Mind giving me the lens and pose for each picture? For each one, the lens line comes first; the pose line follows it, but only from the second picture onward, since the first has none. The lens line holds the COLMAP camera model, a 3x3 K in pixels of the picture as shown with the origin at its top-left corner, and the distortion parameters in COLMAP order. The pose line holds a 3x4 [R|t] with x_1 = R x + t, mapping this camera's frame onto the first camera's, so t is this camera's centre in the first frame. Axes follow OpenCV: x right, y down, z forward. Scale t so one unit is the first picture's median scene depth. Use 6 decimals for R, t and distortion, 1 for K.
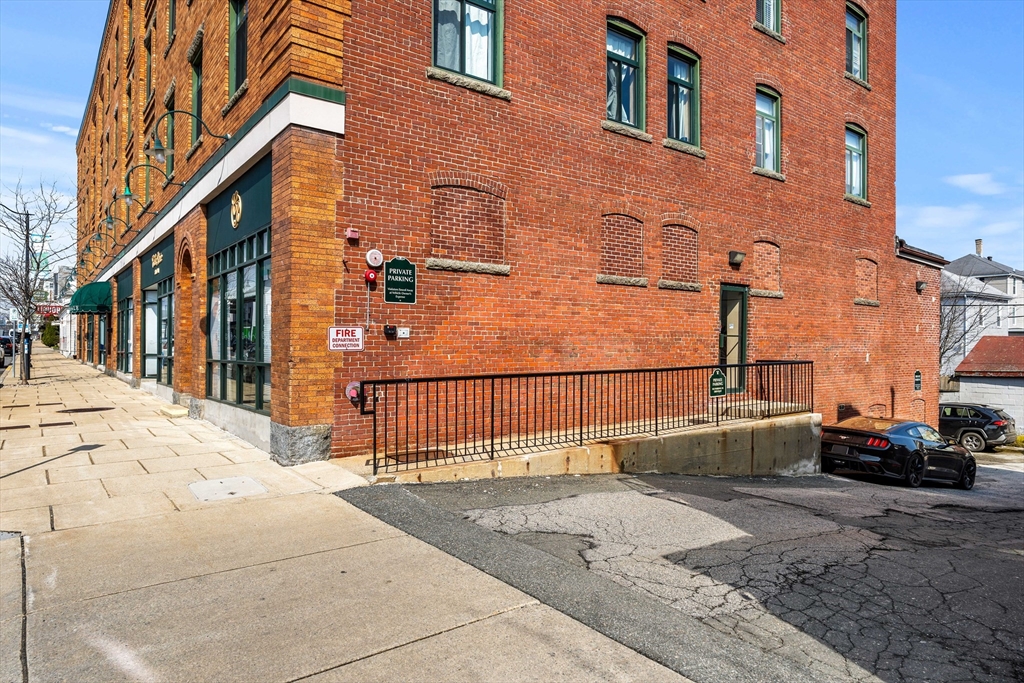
lens RADIAL K [[624.6, 0, 515.7], [0, 624.6, 336.9], [0, 0, 1]] dist [-0.002990, 0.001277]
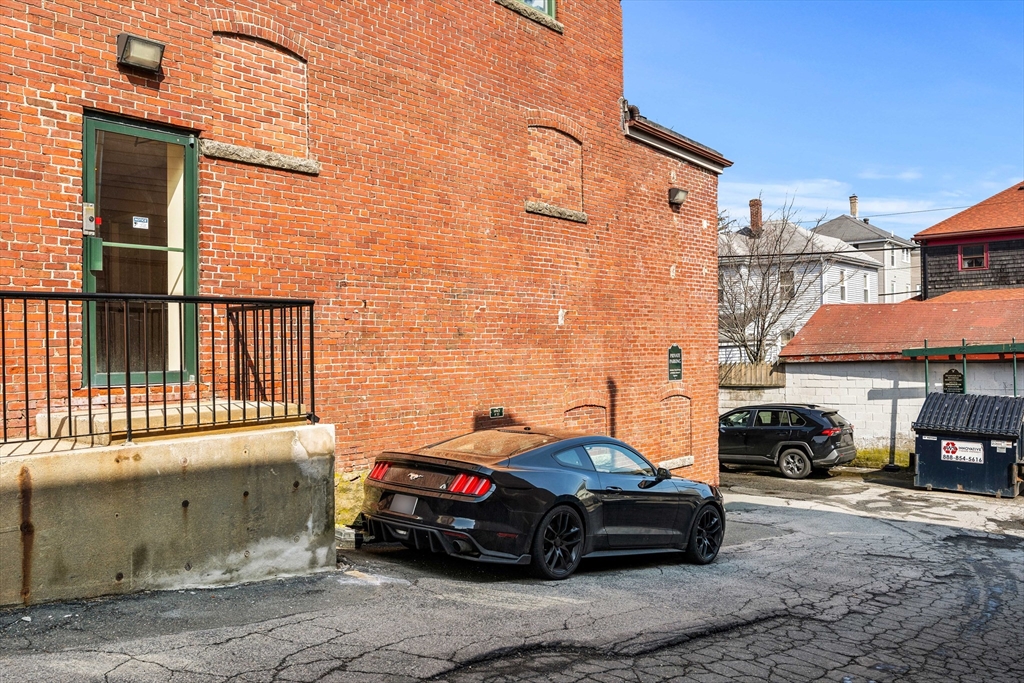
lens RADIAL K [[848.8, 0, 512.0], [0, 848.8, 341.5], [0, 0, 1]] dist [-0.004875, 0.001366]
pose [[0.973207, -0.016760, 0.229319, 0.424054], [0.016309, 0.999860, 0.003860, 0.059197], [-0.229352, -0.000017, 0.973344, 0.368307]]
